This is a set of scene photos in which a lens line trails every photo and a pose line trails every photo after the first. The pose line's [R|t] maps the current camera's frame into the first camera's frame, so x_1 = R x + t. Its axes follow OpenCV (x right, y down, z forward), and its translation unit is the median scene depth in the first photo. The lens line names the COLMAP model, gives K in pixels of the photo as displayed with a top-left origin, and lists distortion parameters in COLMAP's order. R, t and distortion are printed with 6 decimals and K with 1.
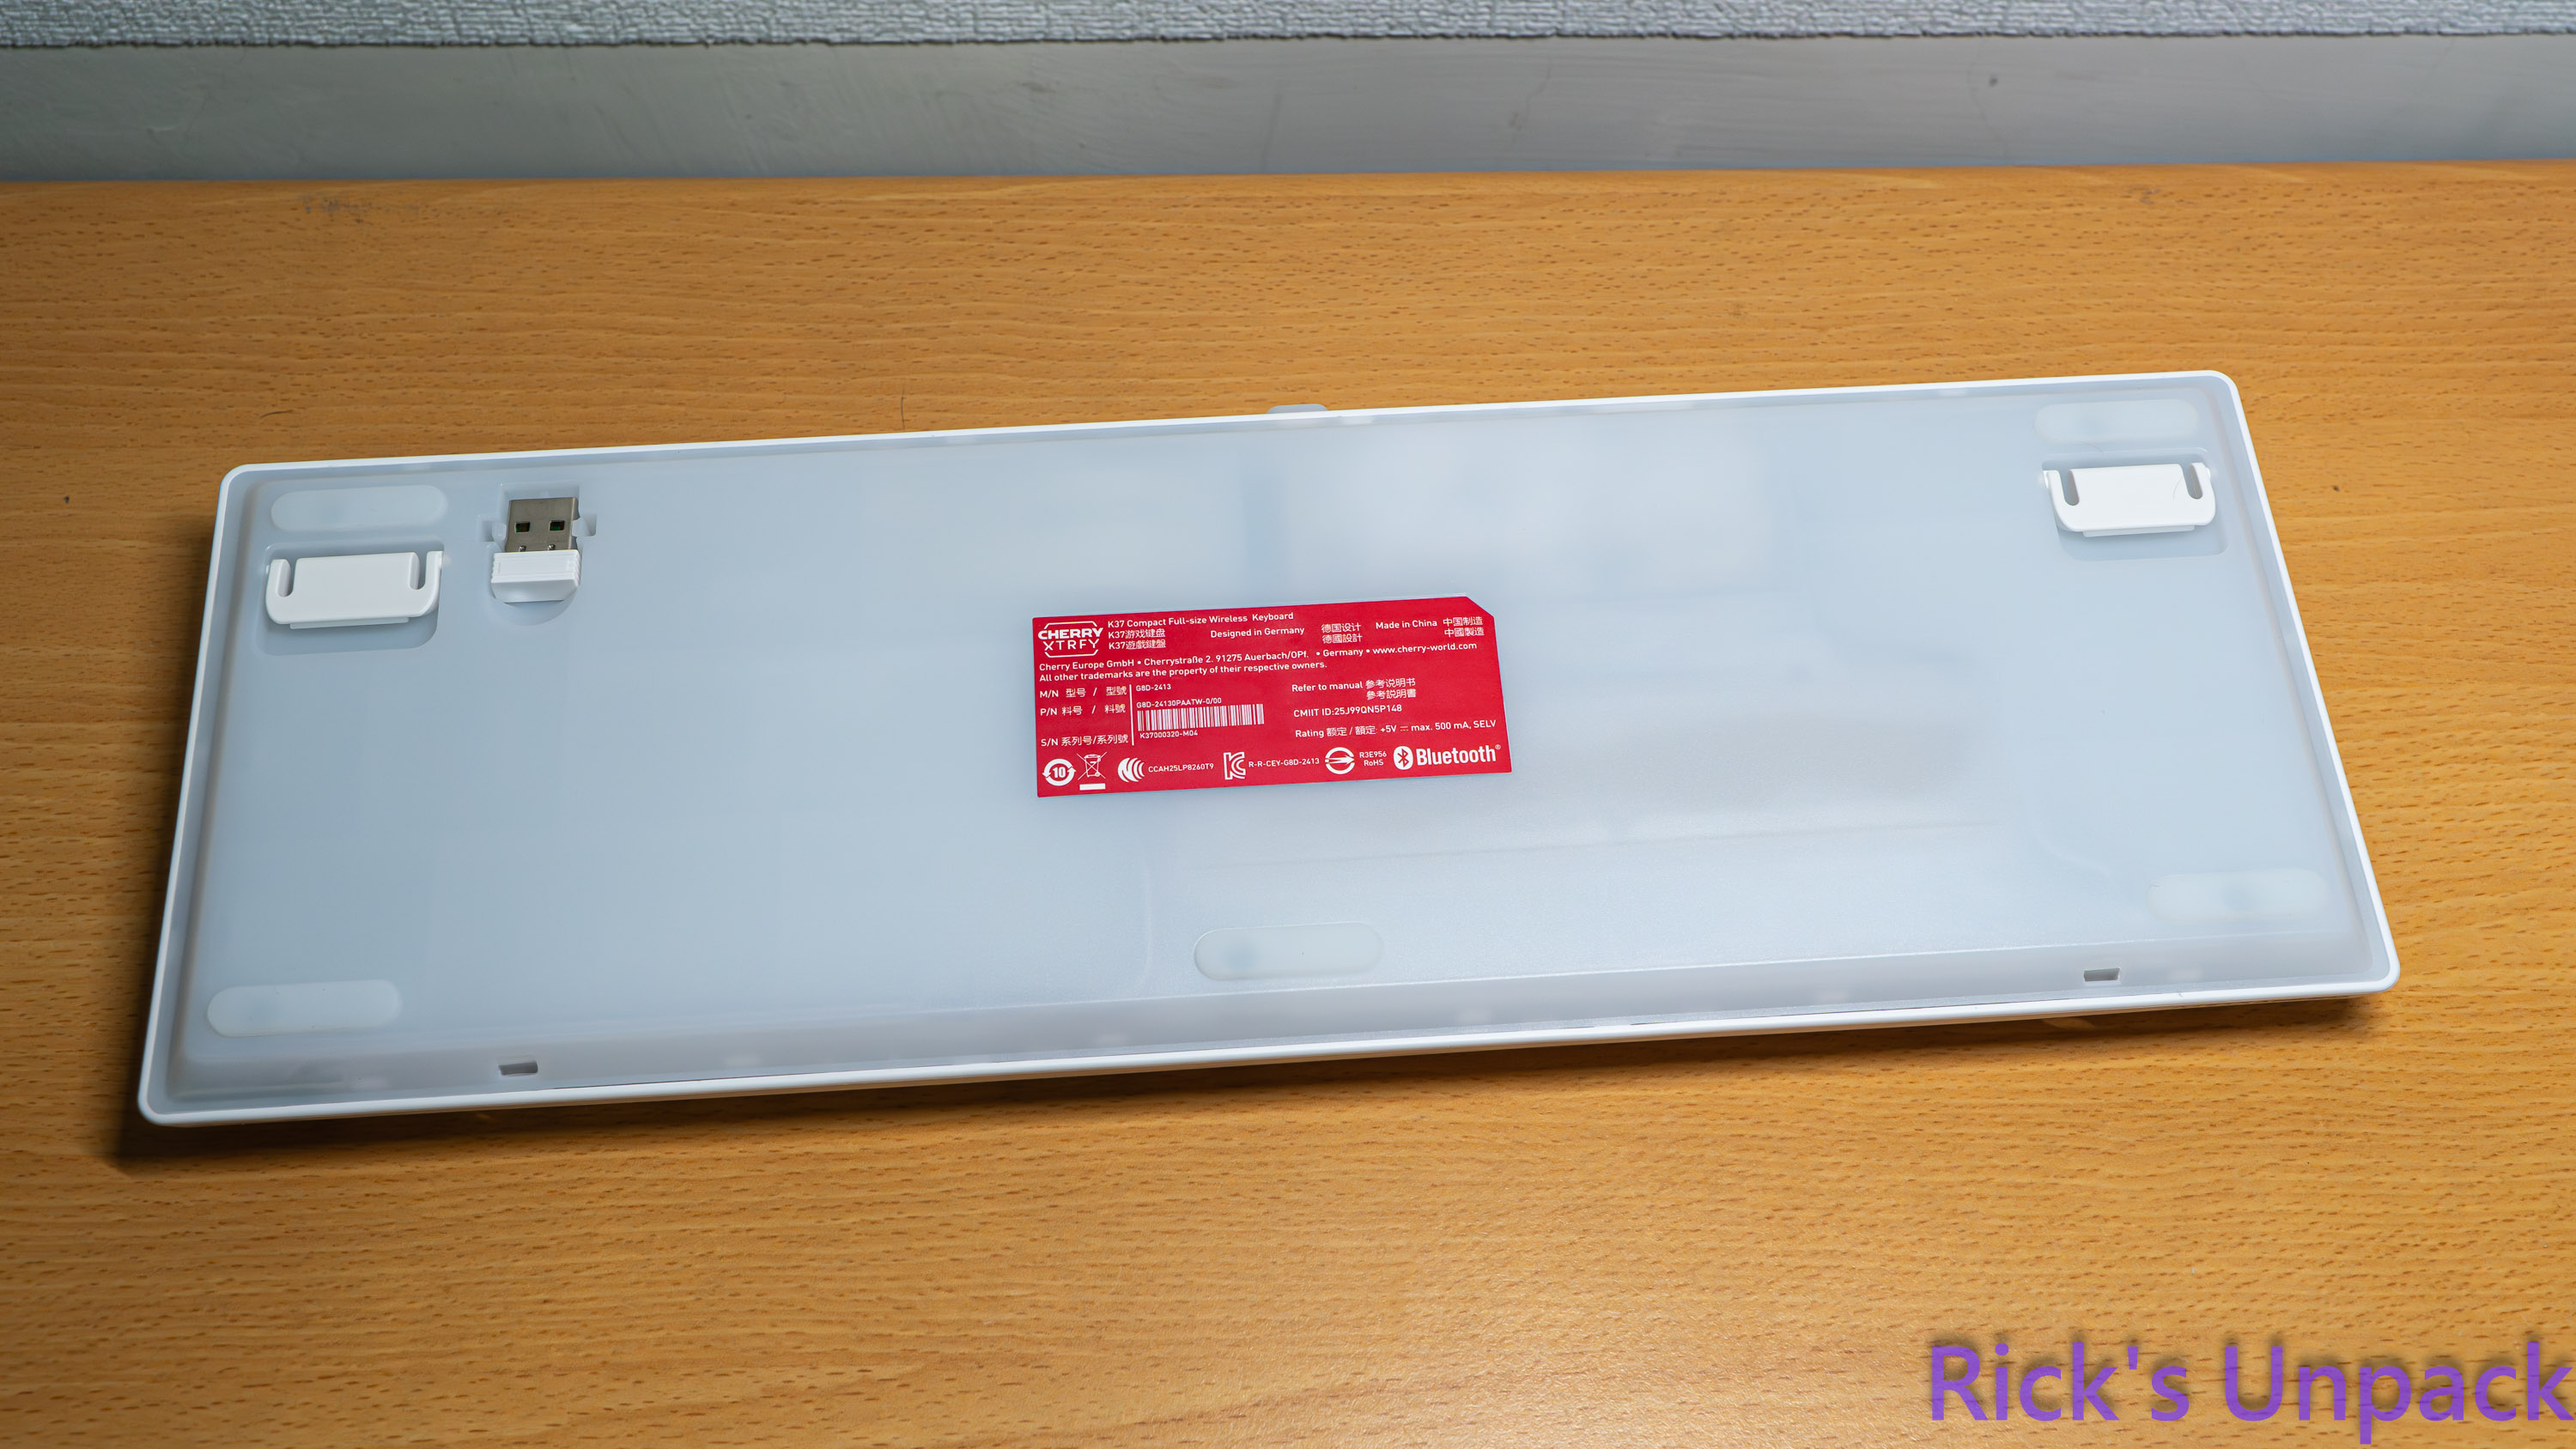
lens RADIAL K [[2745.0, 0, 1299.4], [0, 2745.0, 718.6], [0, 0, 1]] dist [0.007148, 0.000000]
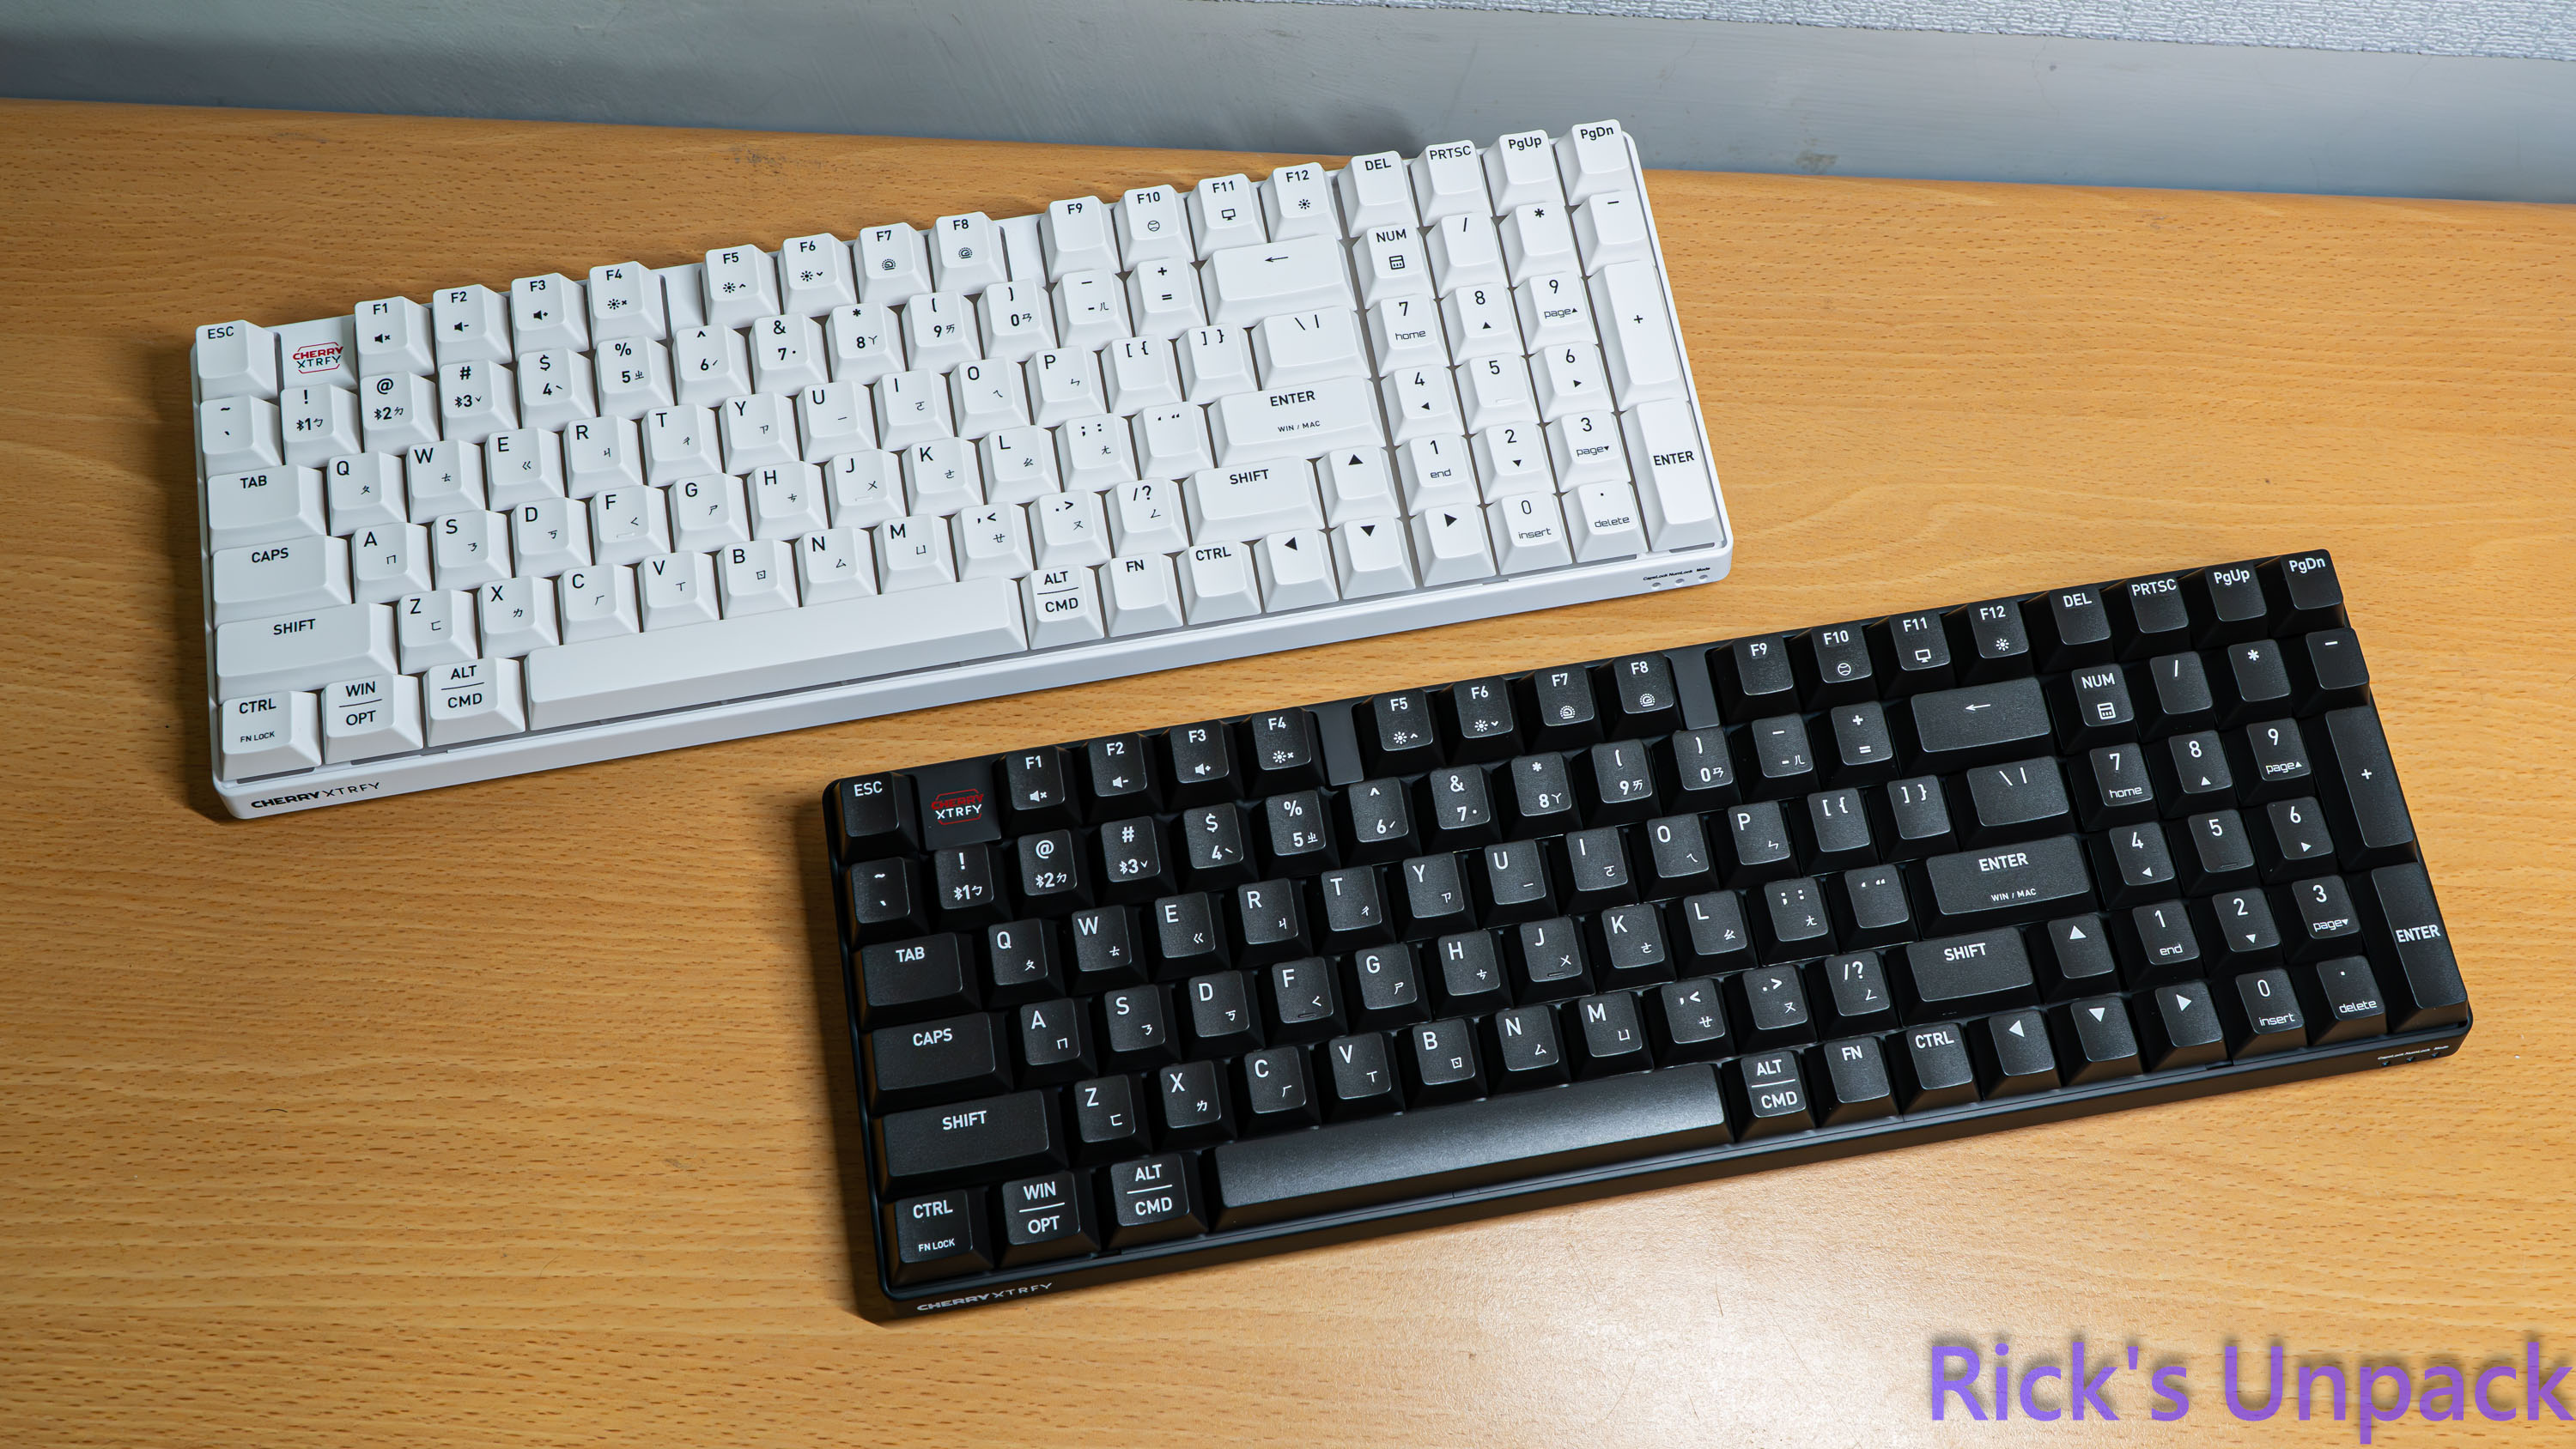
lens RADIAL K [[2575.6, 0, 1278.4], [0, 2575.6, 728.9], [0, 0, 1]] dist [0.006530, 0.000000]
pose [[0.997964, 0.059205, -0.023706, -0.059184], [-0.053373, 0.978808, 0.197703, -0.177279], [0.034908, -0.196035, 0.979975, -0.245514]]
